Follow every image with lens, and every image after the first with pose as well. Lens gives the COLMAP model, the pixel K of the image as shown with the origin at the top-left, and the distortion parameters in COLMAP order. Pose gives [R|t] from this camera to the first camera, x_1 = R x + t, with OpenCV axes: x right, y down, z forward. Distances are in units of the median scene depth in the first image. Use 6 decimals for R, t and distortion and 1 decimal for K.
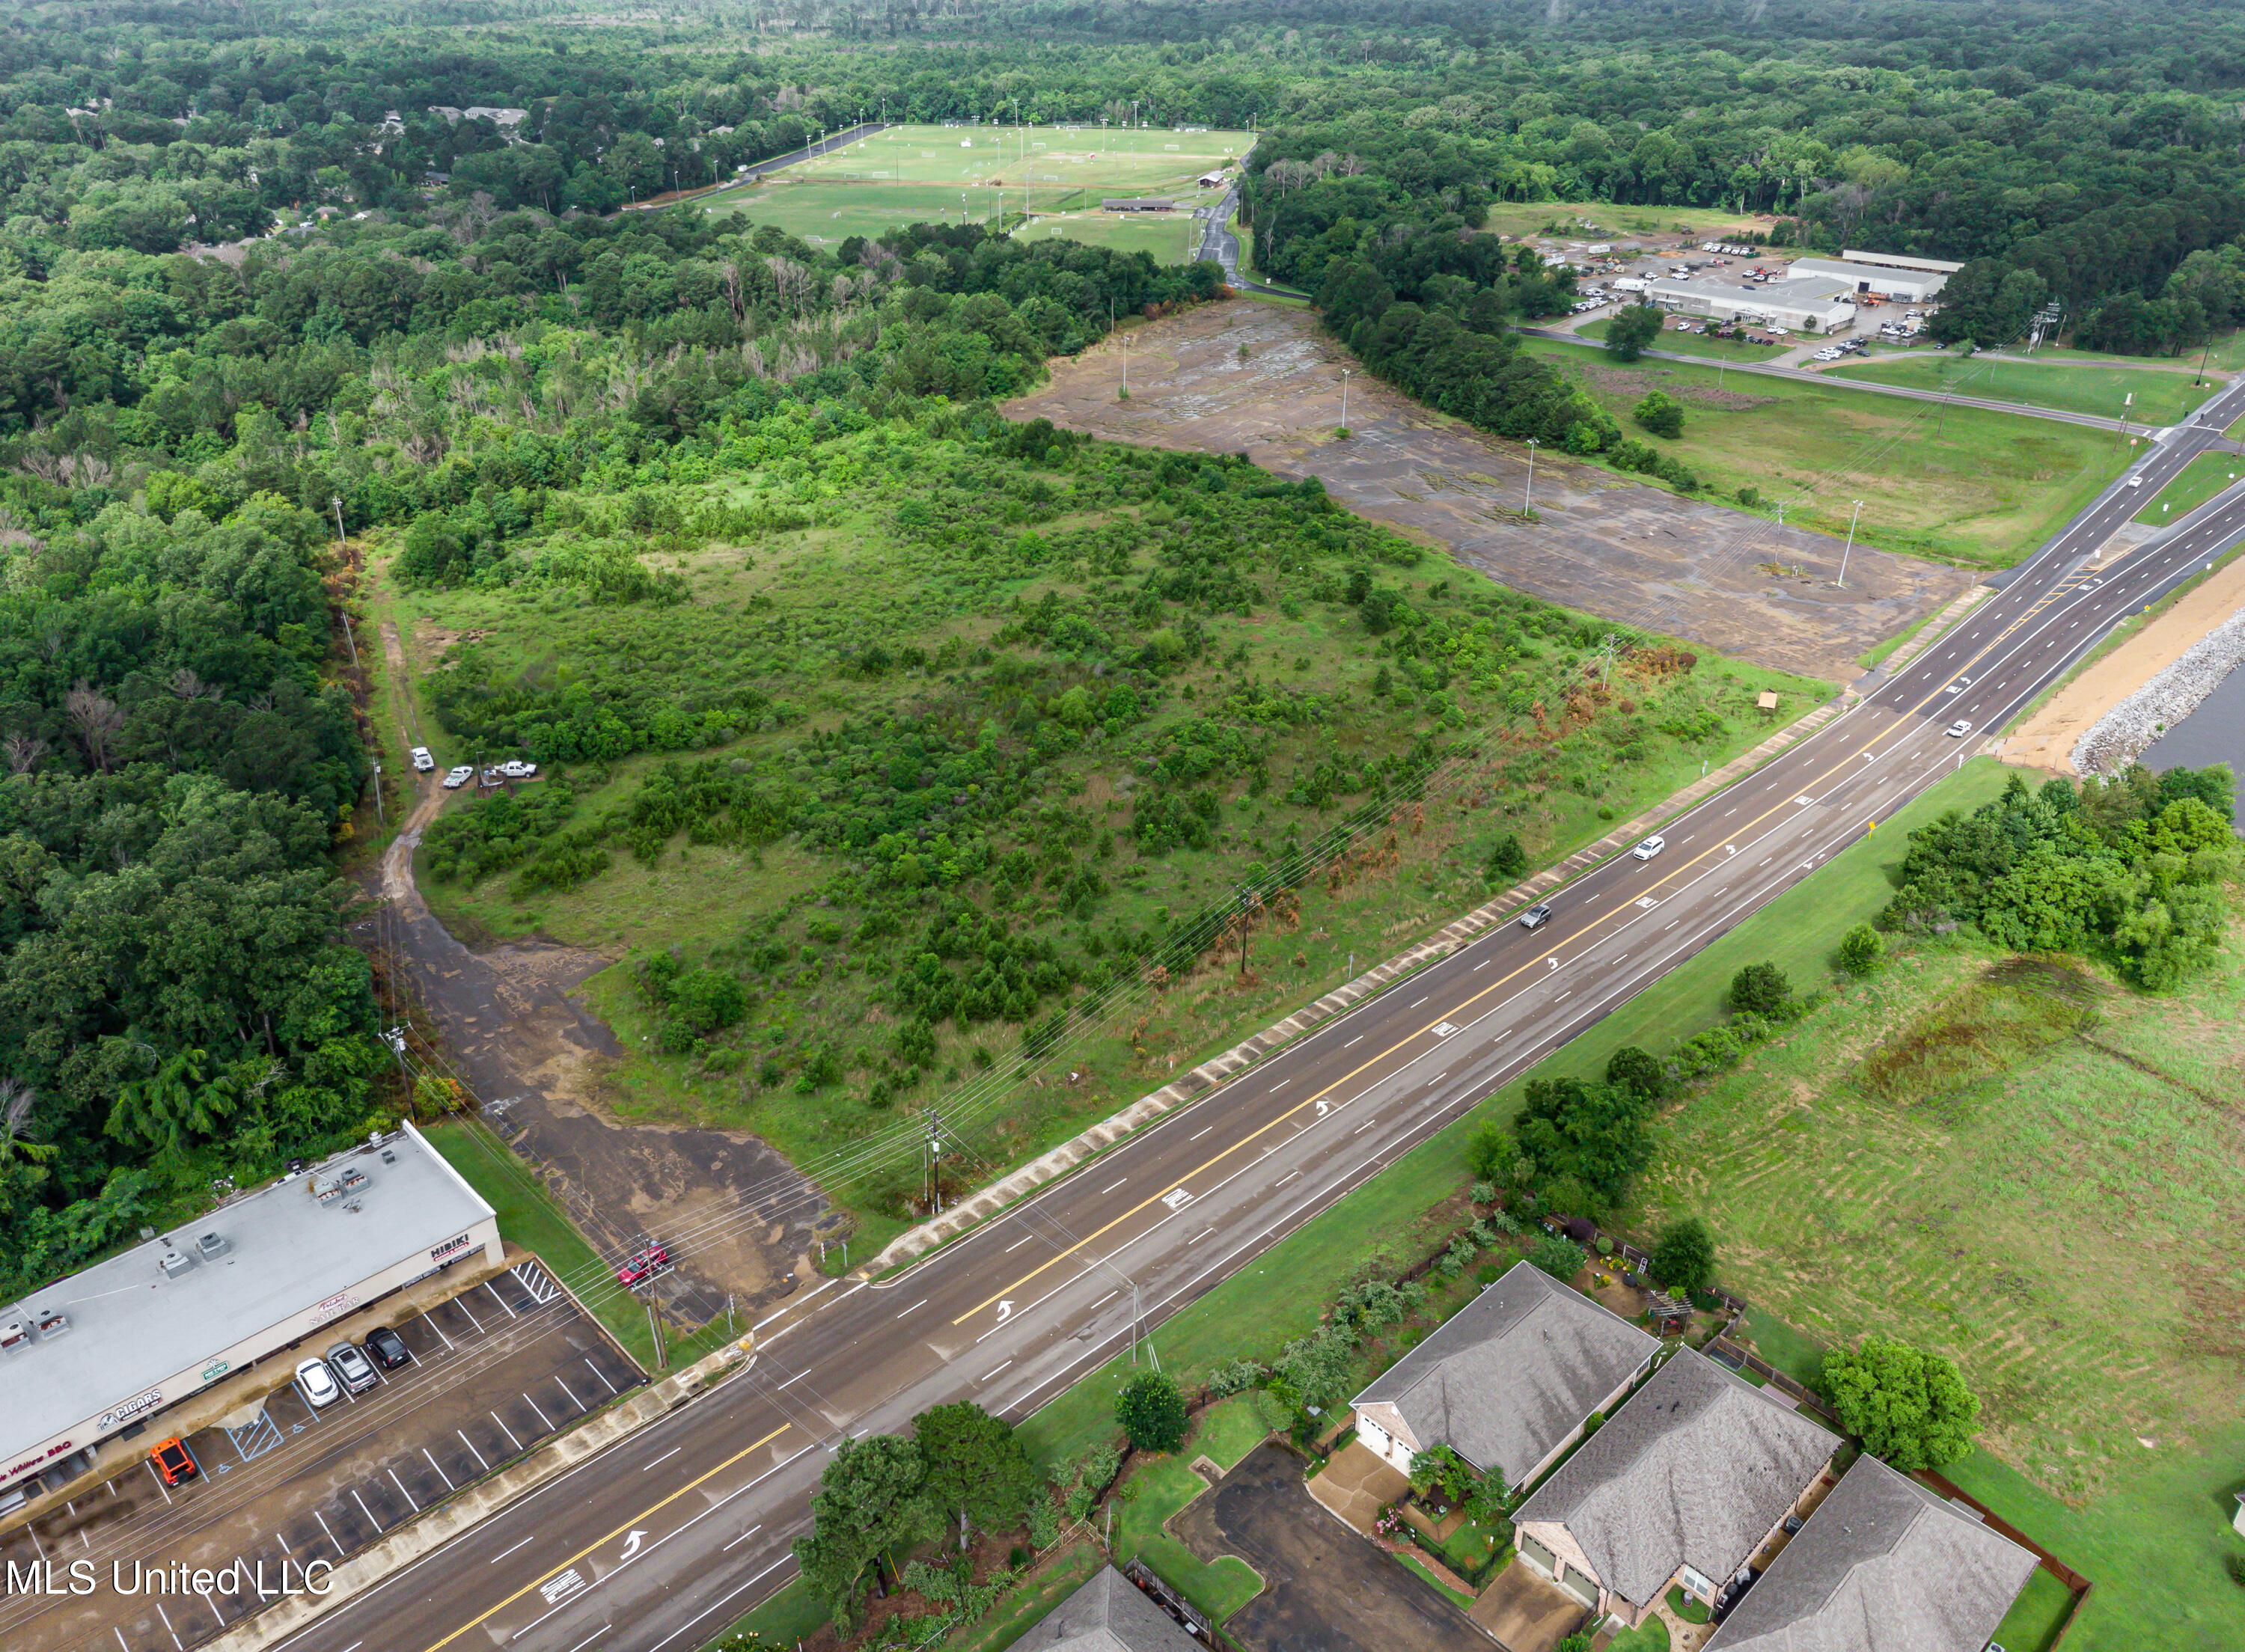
lens RADIAL K [[1675.1, 0, 1131.6], [0, 1675.1, 815.9], [0, 0, 1]] dist [0.011053, 0.009702]
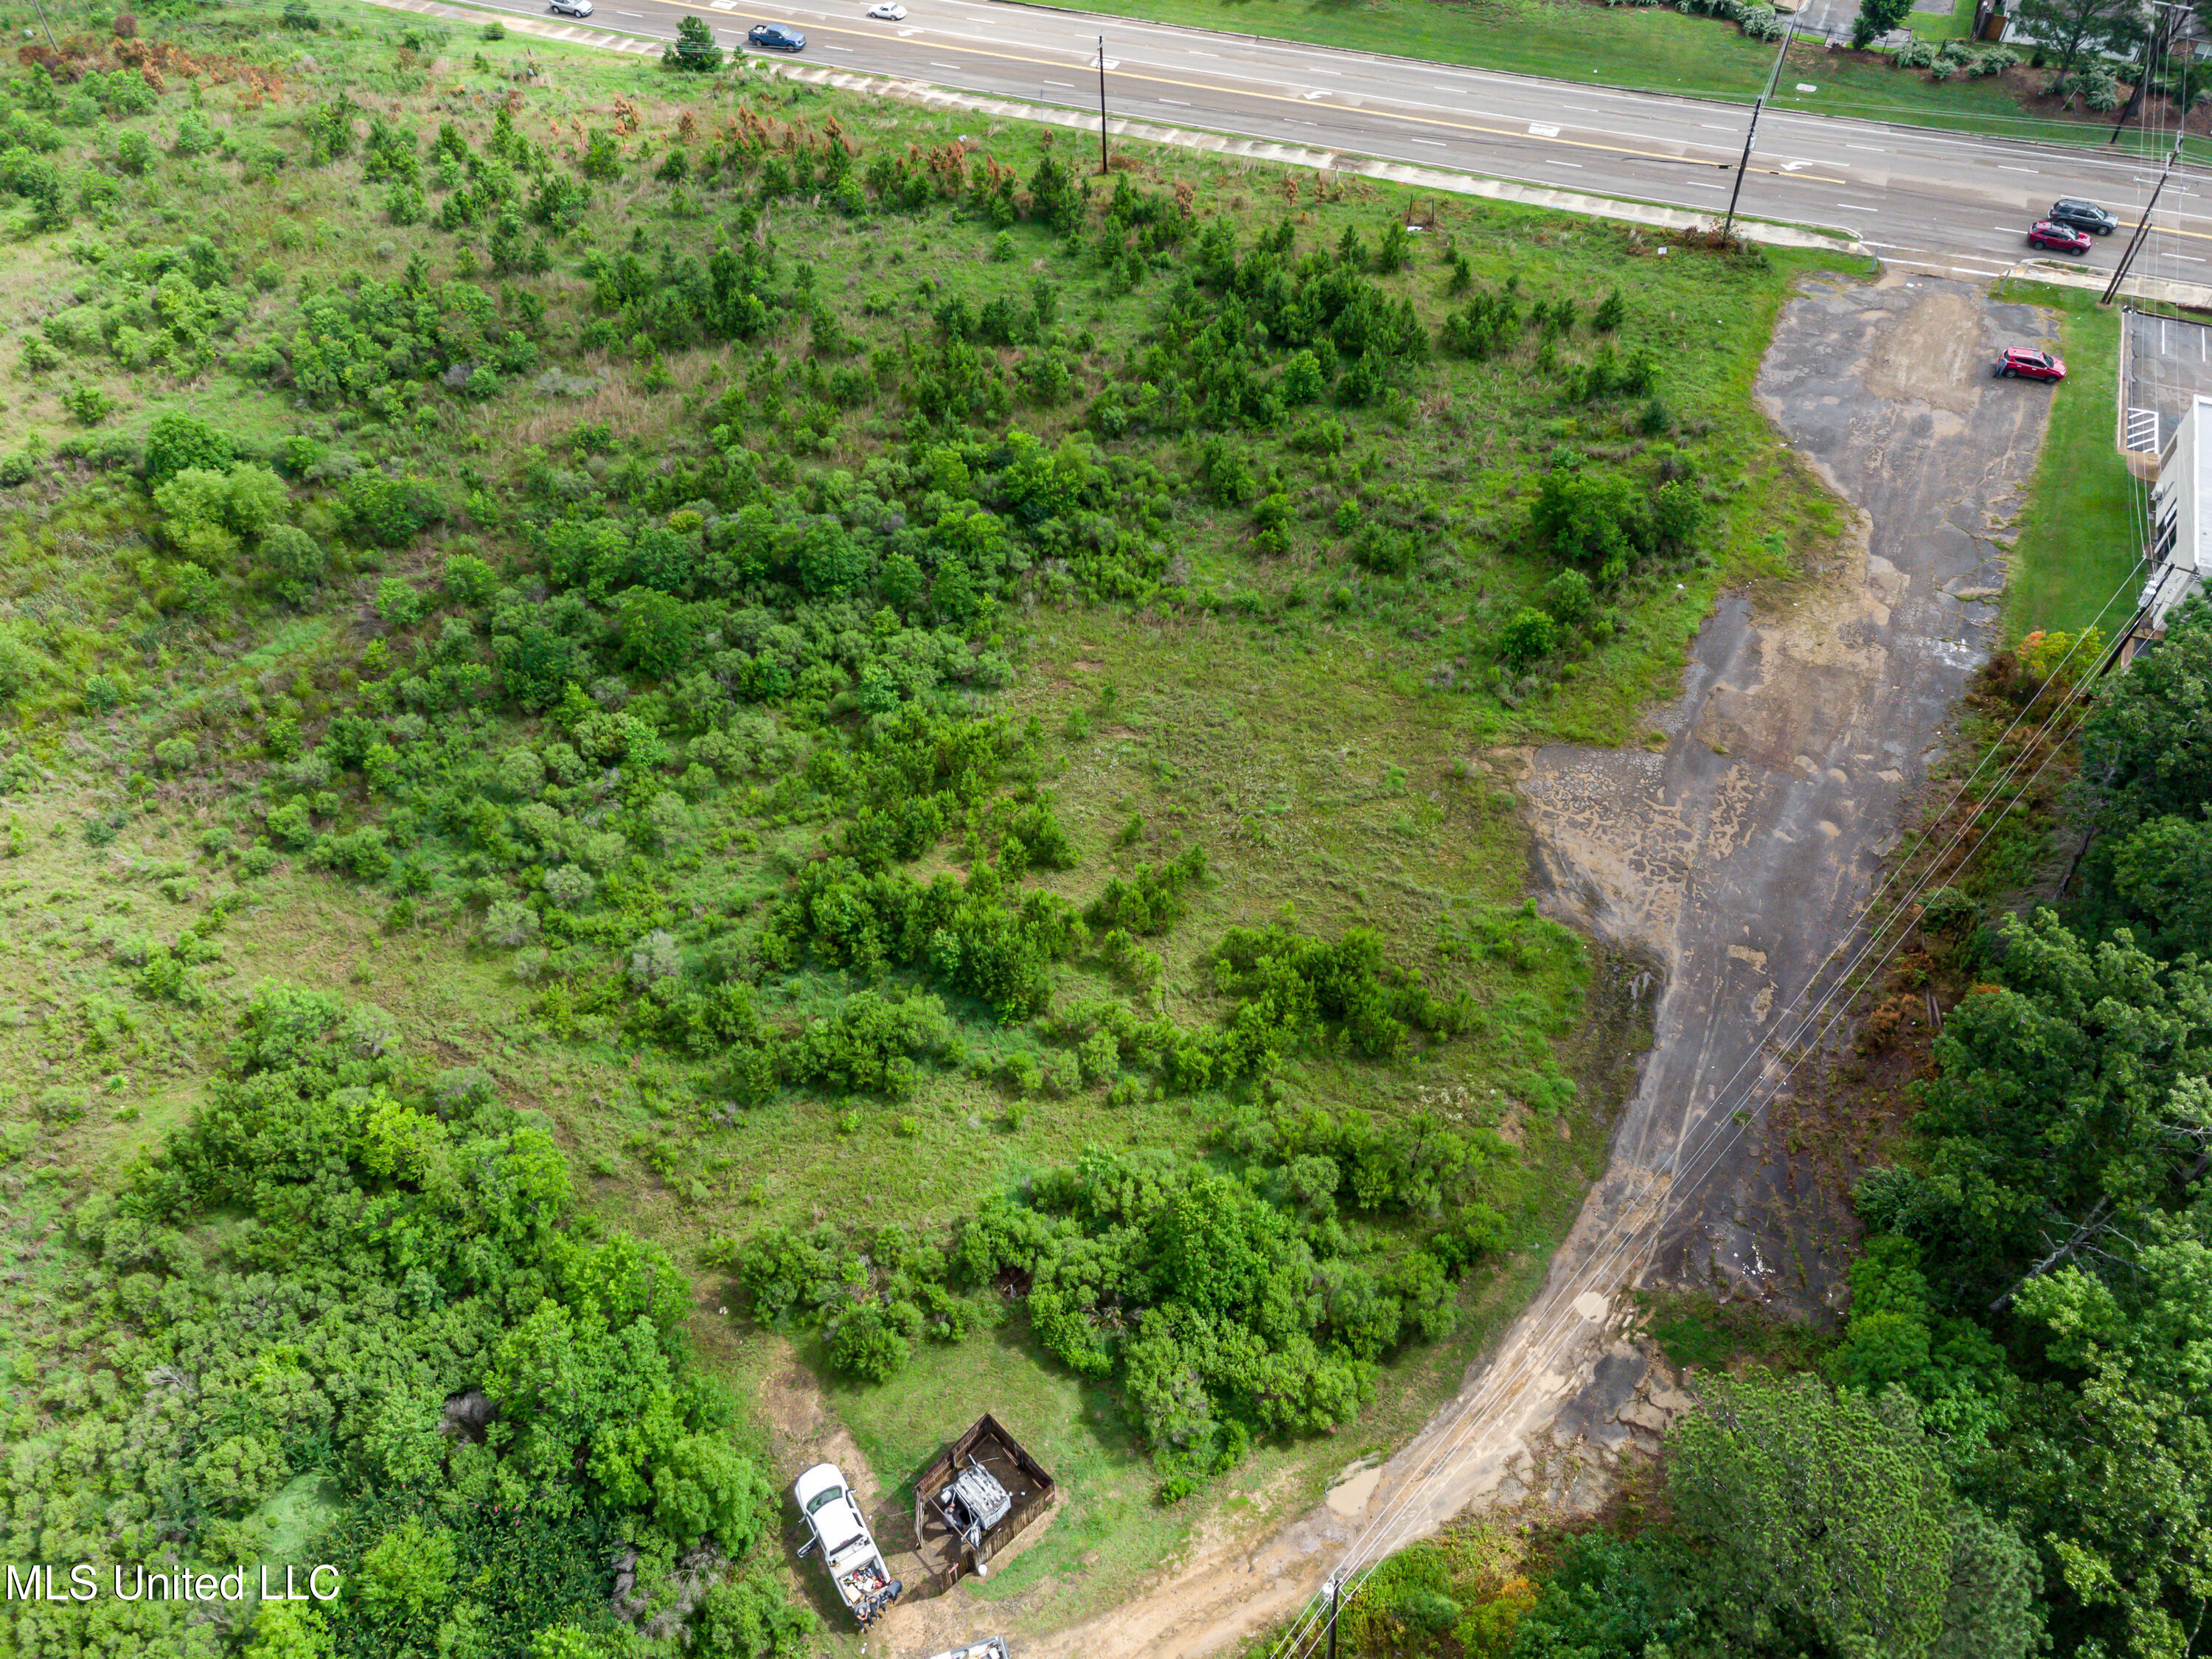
lens RADIAL K [[1650.6, 0, 1110.3], [0, 1650.6, 820.2], [0, 0, 1]] dist [0.011053, 0.009702]
pose [[-0.384041, -0.698080, 0.604315, -0.463605], [0.427630, 0.445598, 0.786495, -0.283865], [-0.818318, 0.560470, 0.127392, 0.839203]]
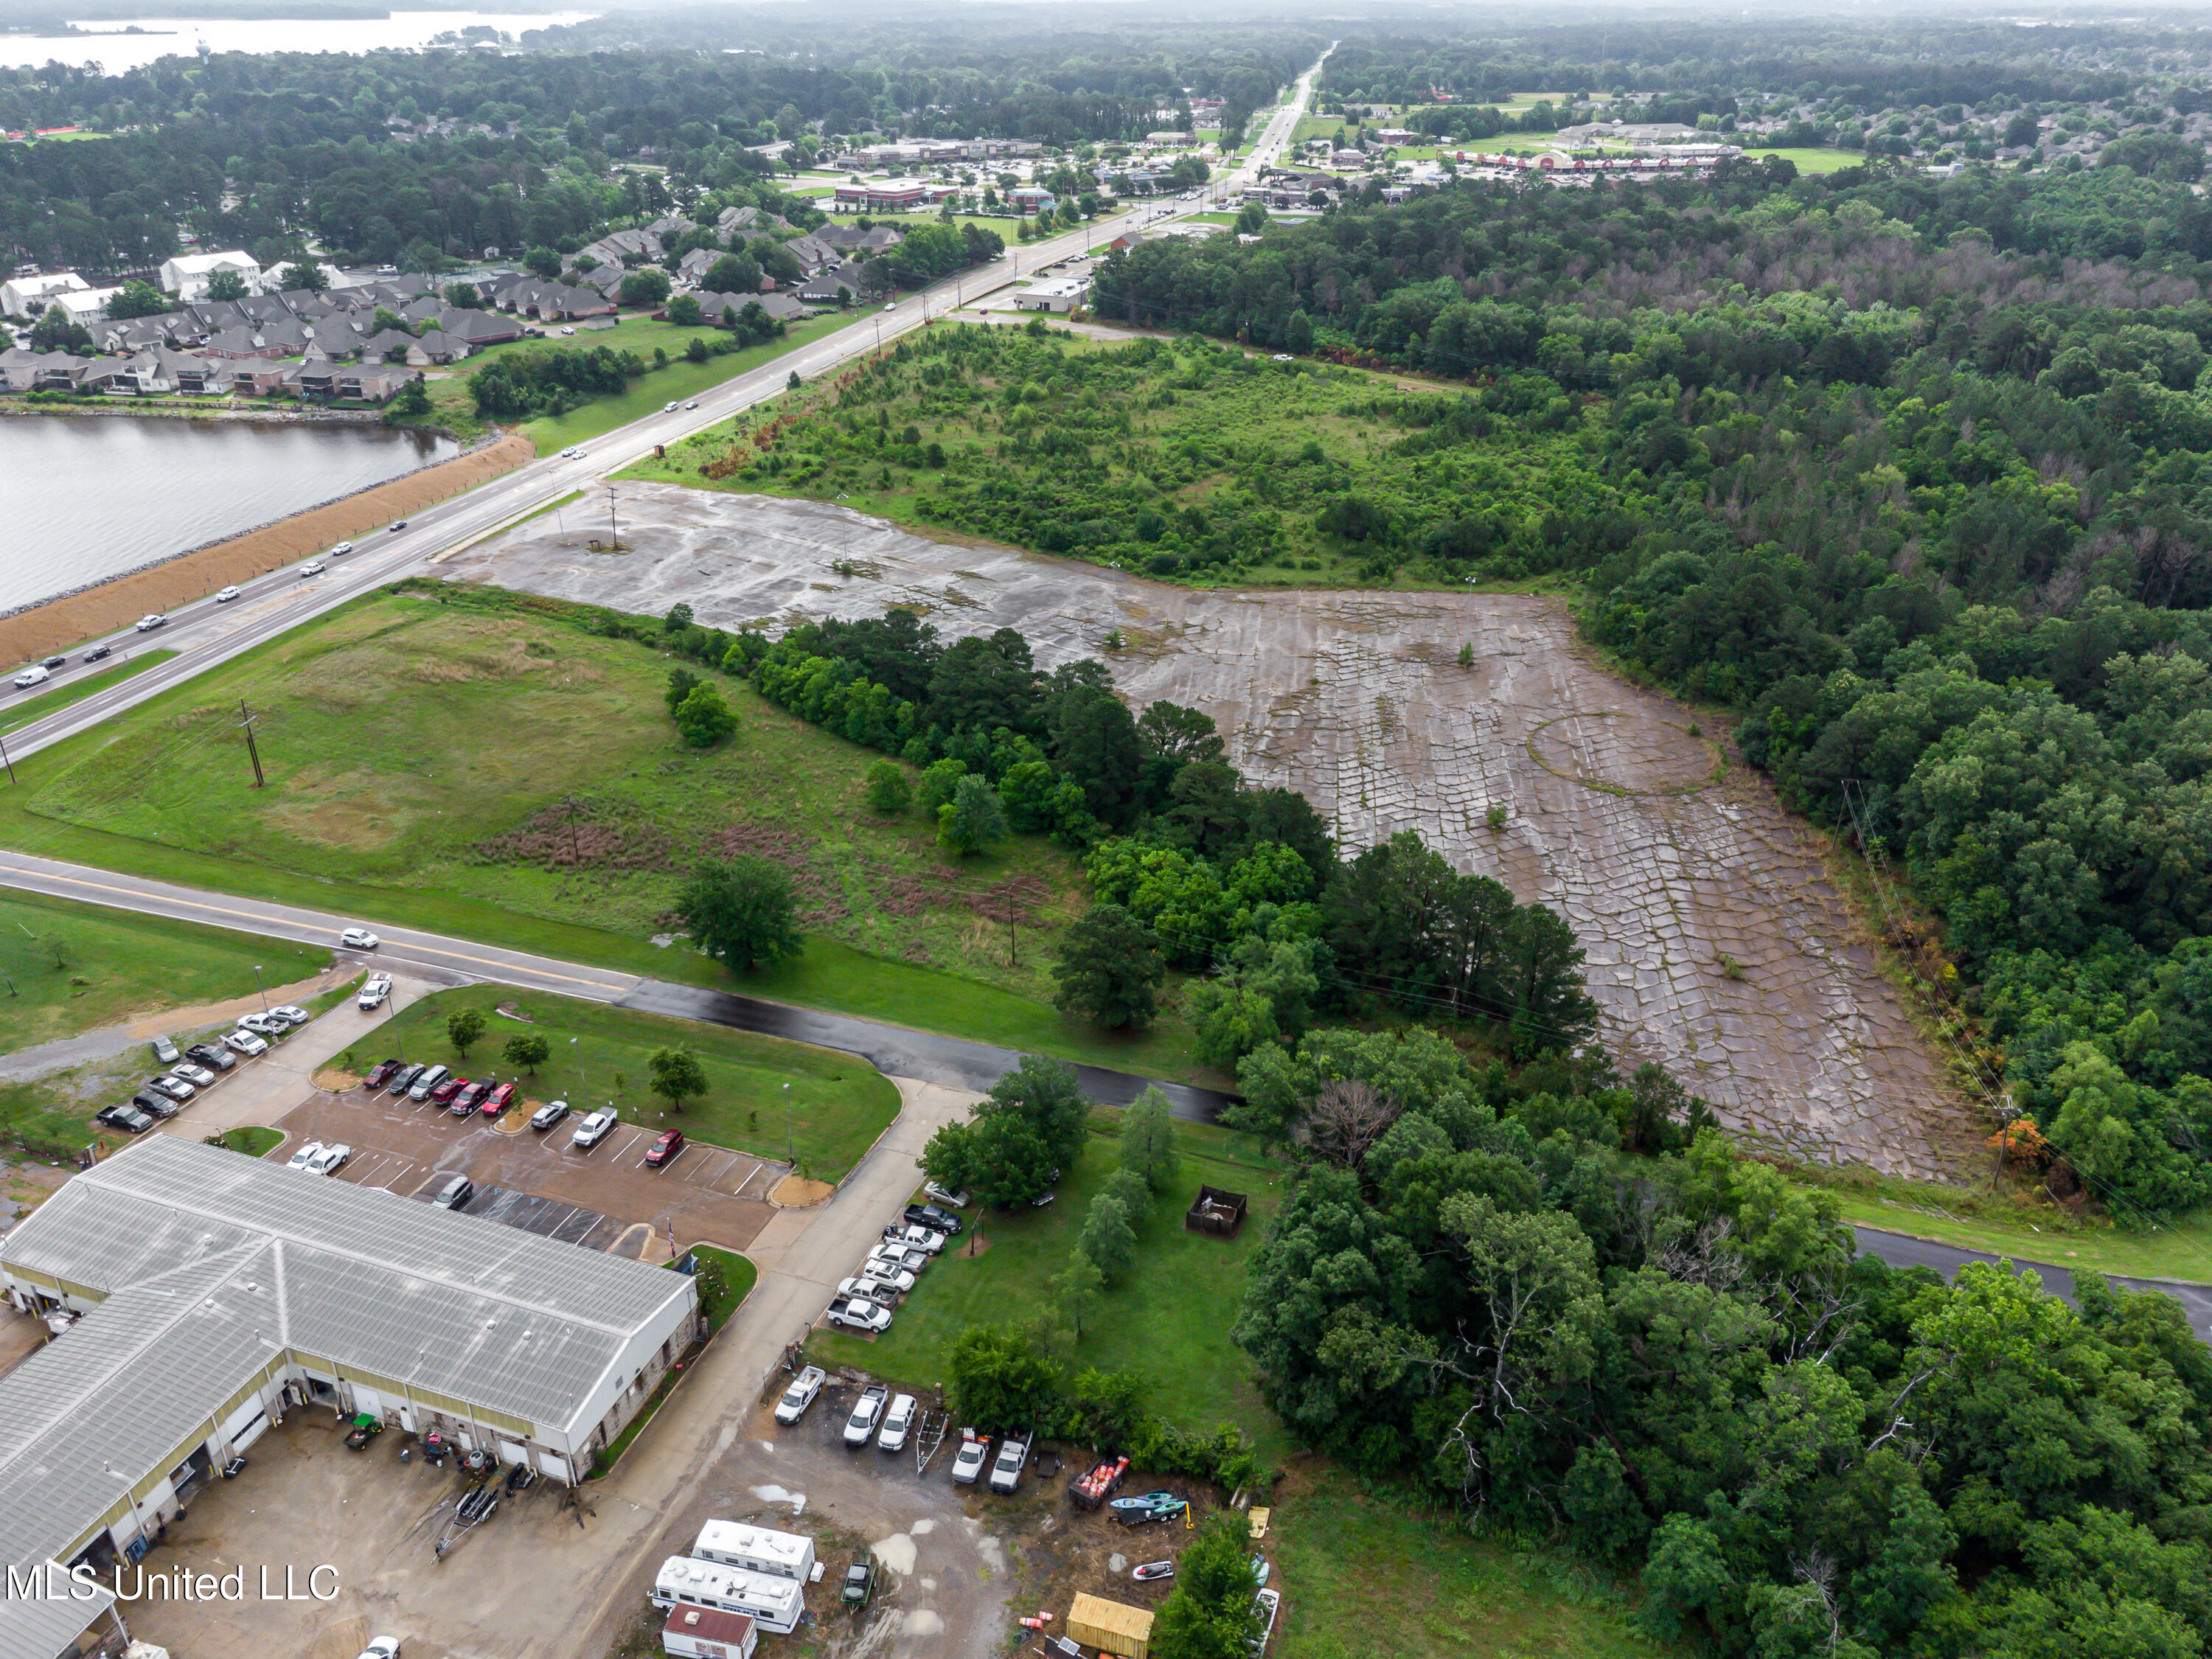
lens RADIAL K [[1650.6, 0, 1113.9], [0, 1650.6, 829.7], [0, 0, 1]] dist [0.011053, 0.009702]
pose [[-0.897797, 0.198472, -0.393153, 0.750067], [-0.208606, 0.594563, 0.776517, -1.300546], [0.387871, 0.779169, -0.492394, 2.455692]]
